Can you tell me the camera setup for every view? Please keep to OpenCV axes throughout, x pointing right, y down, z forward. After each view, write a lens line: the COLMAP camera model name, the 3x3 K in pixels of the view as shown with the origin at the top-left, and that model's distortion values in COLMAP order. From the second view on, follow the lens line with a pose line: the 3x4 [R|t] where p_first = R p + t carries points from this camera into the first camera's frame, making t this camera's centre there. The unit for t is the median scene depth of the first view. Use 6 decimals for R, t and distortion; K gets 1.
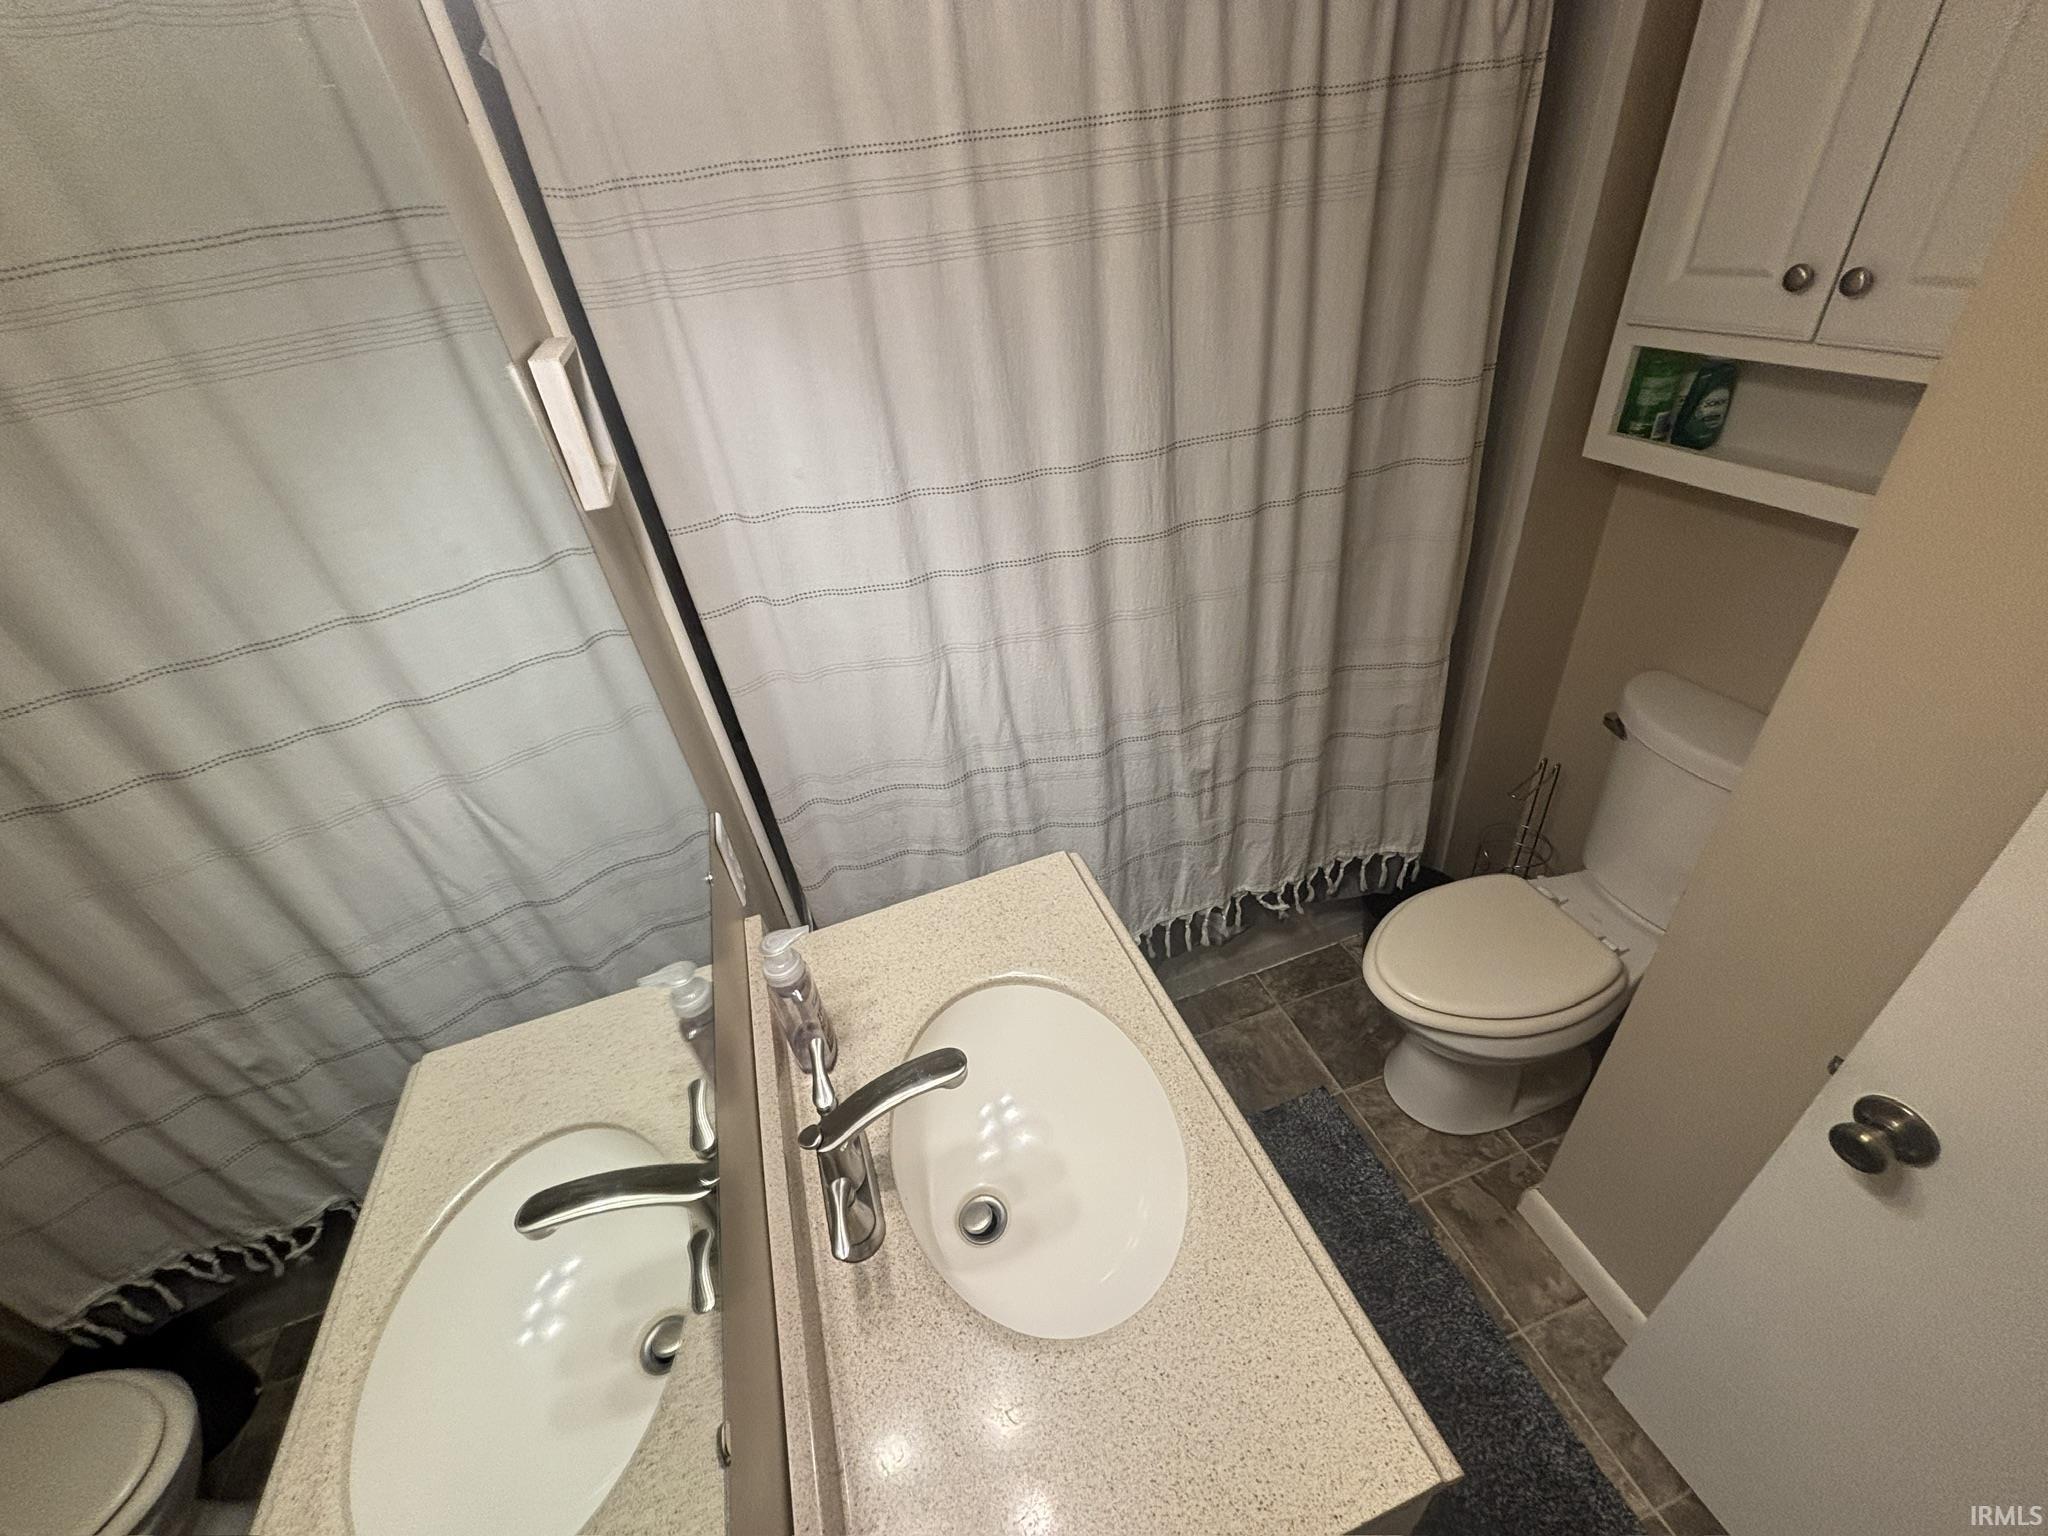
lens RADIAL K [[824.4, 0, 1017.1], [0, 824.4, 767.3], [0, 0, 1]] dist [-0.001697, -0.000388]
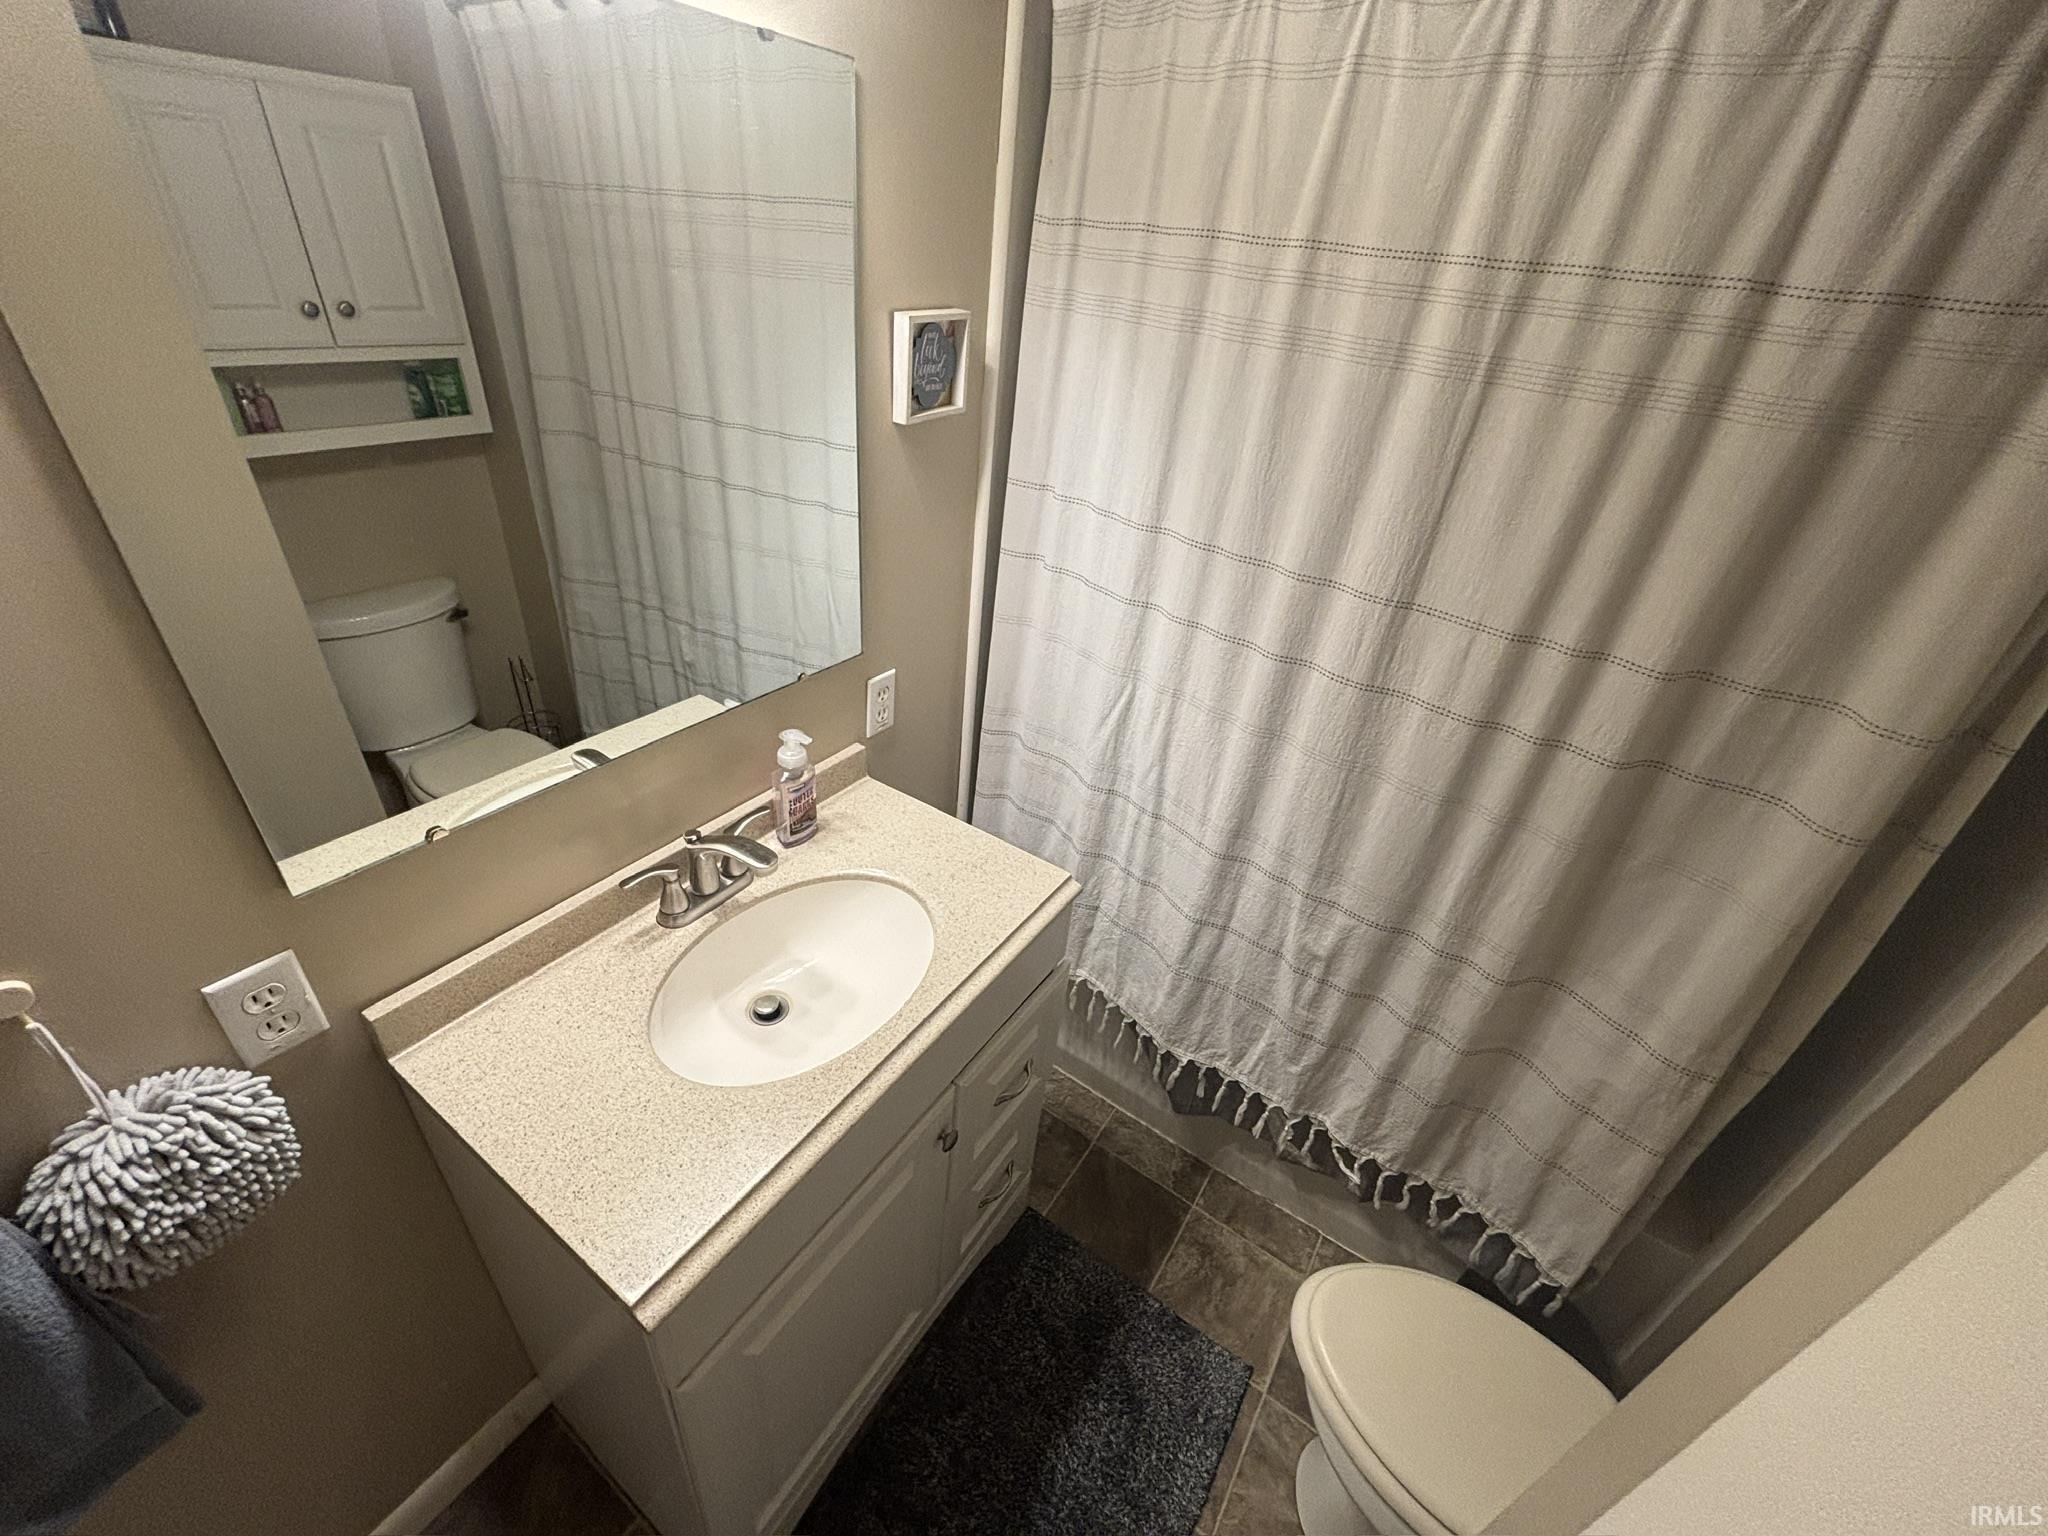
lens RADIAL K [[819.8, 0, 1026.3], [0, 819.8, 769.7], [0, 0, 1]] dist [-0.017196, 0.007195]
pose [[0.598166, 0.566301, -0.567010, 0.498623], [-0.593023, 0.788699, 0.162103, -0.129056], [0.538999, 0.239286, 0.807603, 0.080484]]
